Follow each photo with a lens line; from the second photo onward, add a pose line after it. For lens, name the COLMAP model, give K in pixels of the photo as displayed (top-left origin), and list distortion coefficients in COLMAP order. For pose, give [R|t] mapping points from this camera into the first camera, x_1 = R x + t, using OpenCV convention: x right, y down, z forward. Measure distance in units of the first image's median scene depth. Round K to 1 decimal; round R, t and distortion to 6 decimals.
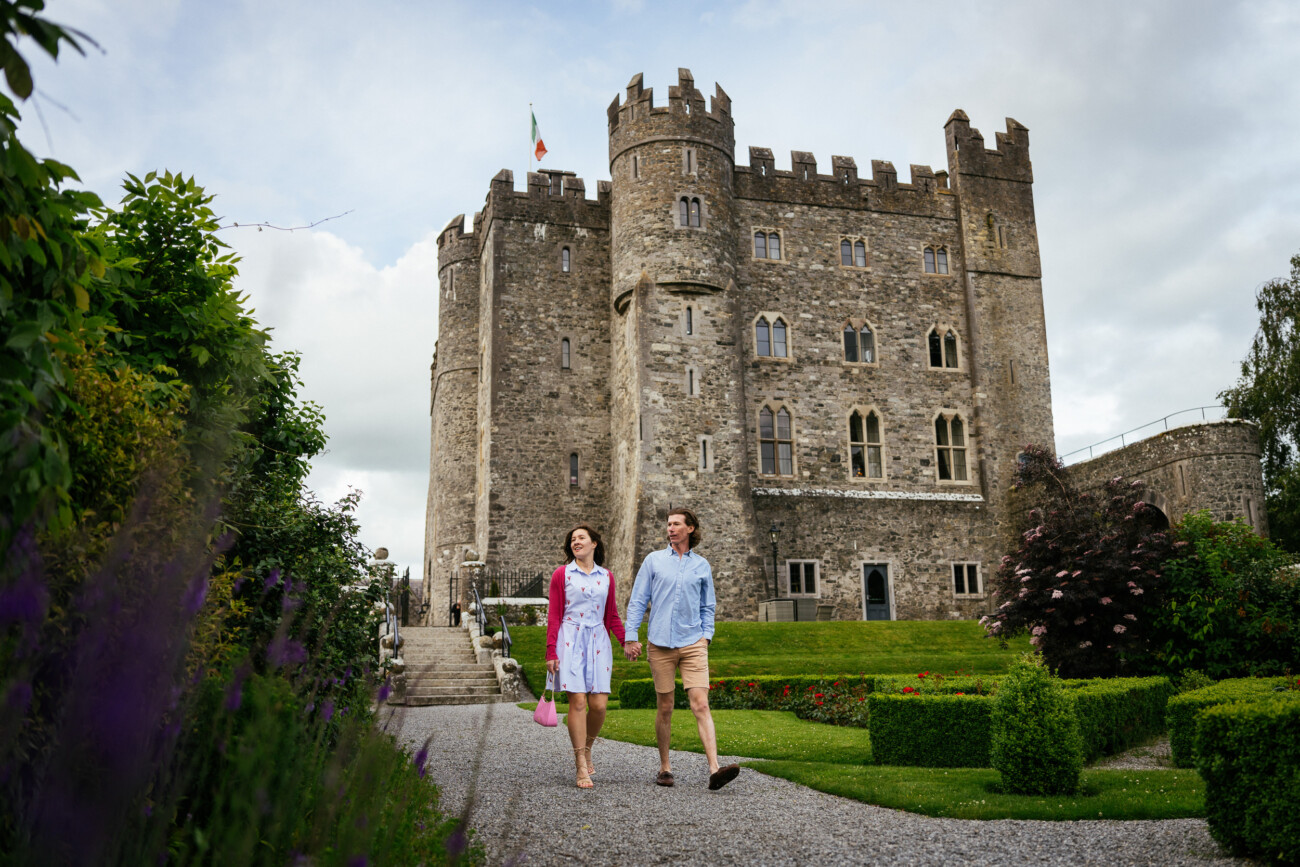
lens RADIAL K [[1064.6, 0, 645.9], [0, 1064.6, 446.3], [0, 0, 1]] dist [-0.050081, -0.024708]
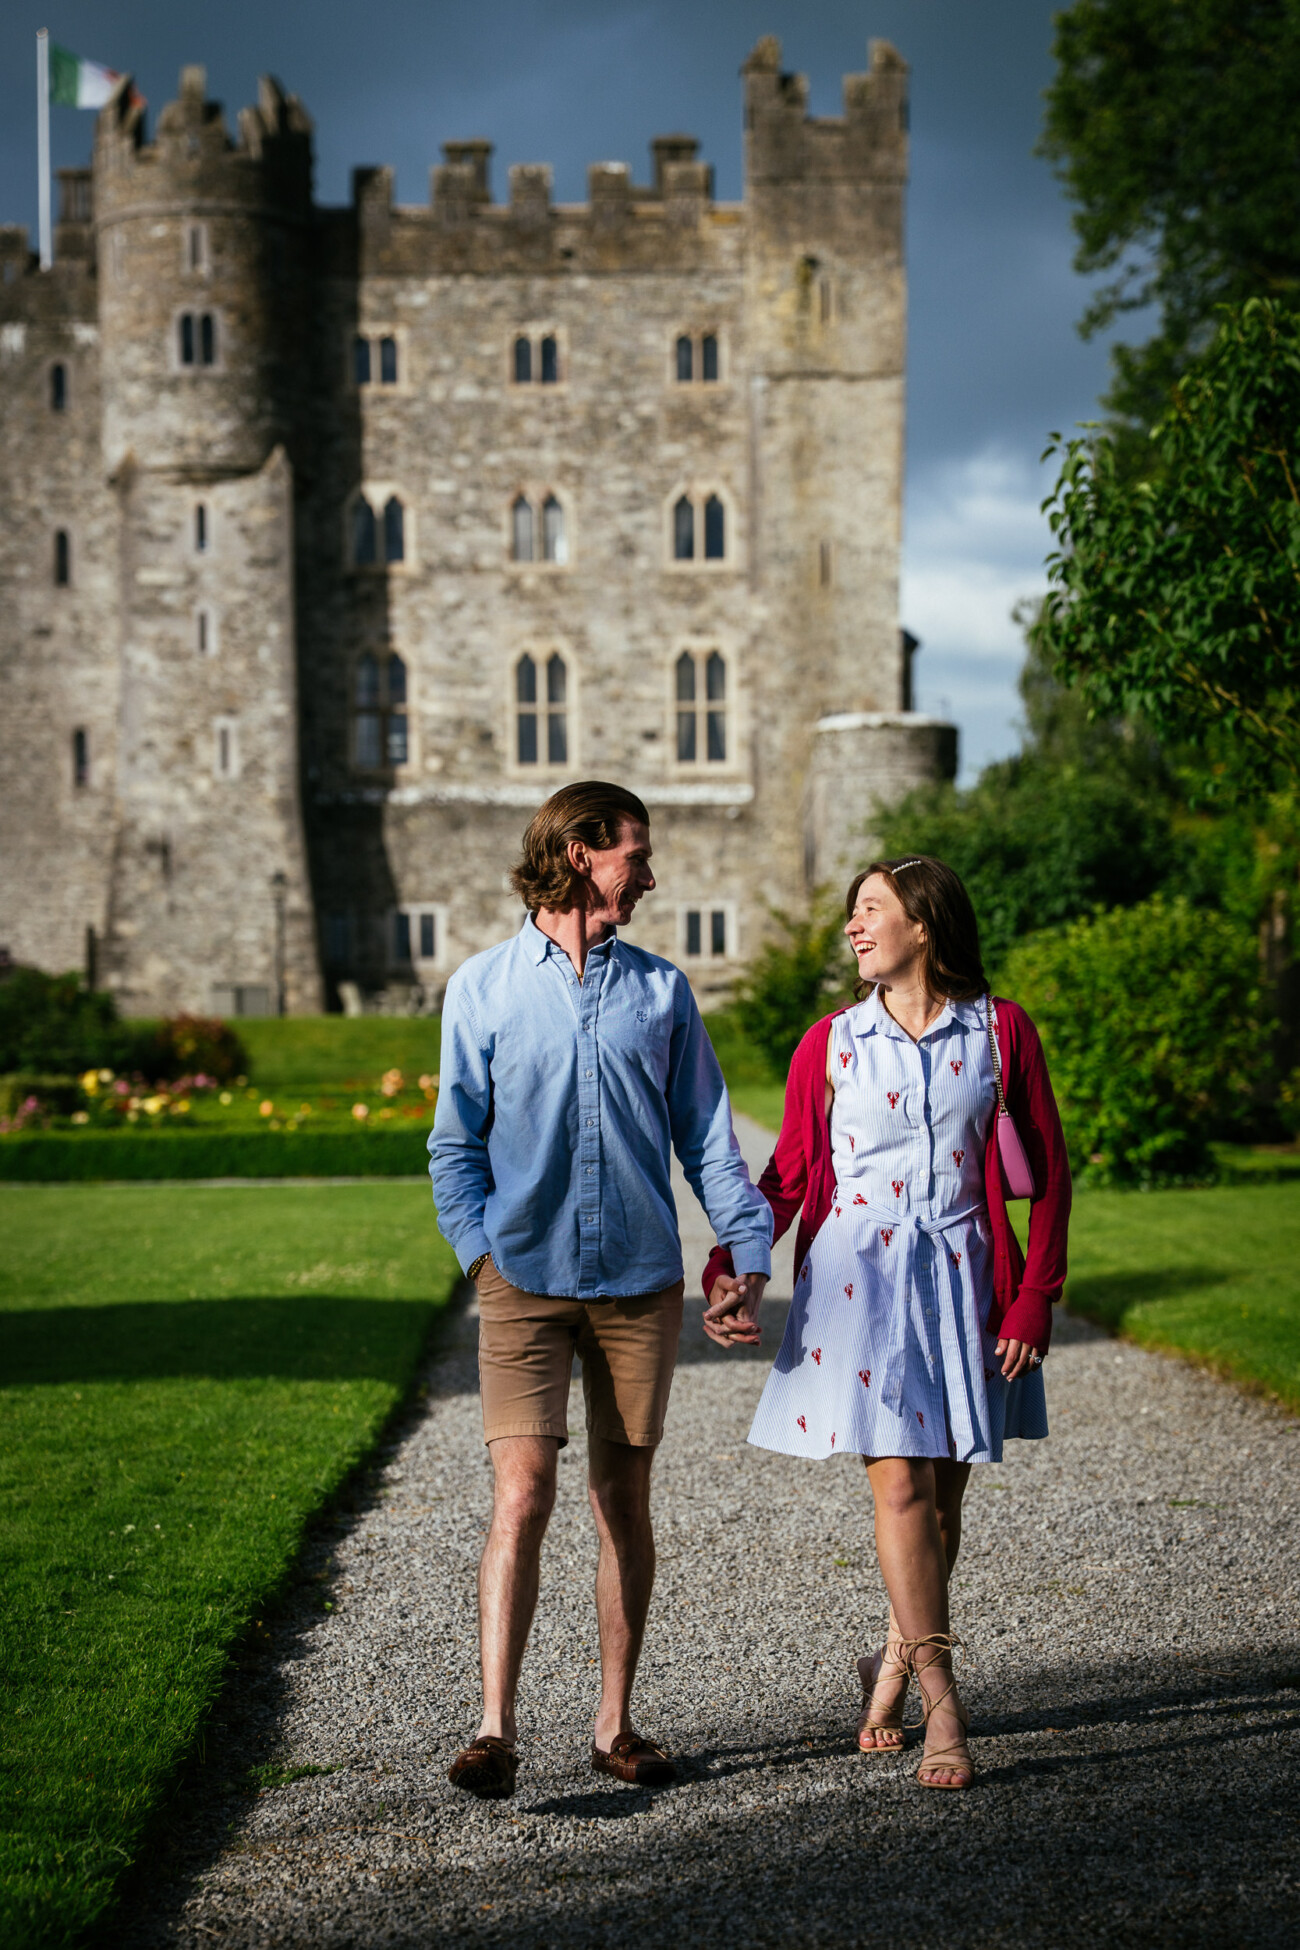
lens RADIAL K [[4582.5, 0, 680.7], [0, 4582.5, 1123.7], [0, 0, 1]] dist [0.372598, 0.000000]
pose [[0.964849, 0.008128, -0.262680, 0.953056], [0.049807, 0.975752, 0.213138, -0.317726], [0.258043, -0.218730, 0.941048, -1.440440]]
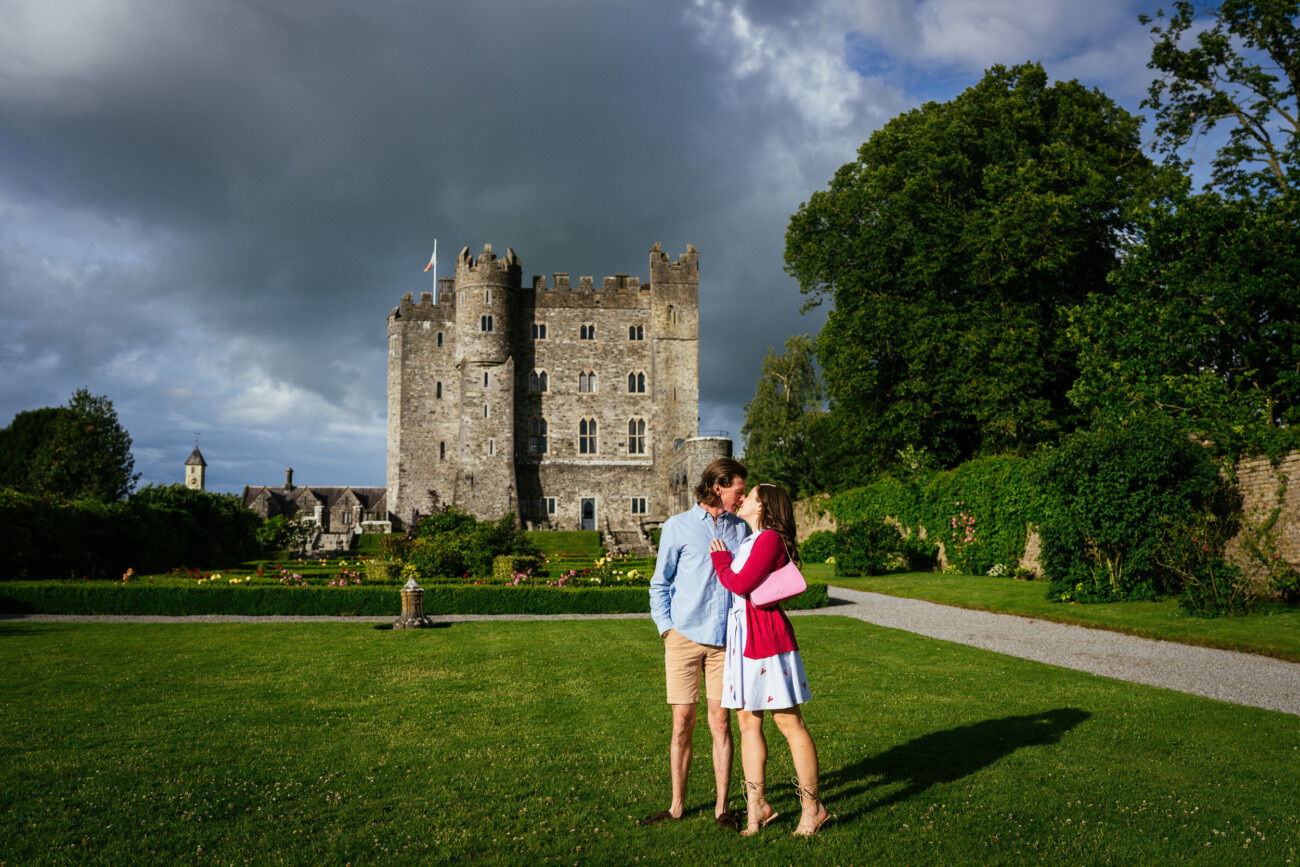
lens RADIAL K [[1064.6, 0, 657.4], [0, 1064.6, 431.4], [0, 0, 1]] dist [-0.050081, -0.024708]
pose [[0.990609, -0.007351, -0.136524, 0.592011], [0.021620, 0.994412, 0.103329, -0.206600], [0.135002, -0.105310, 0.985233, -0.882299]]
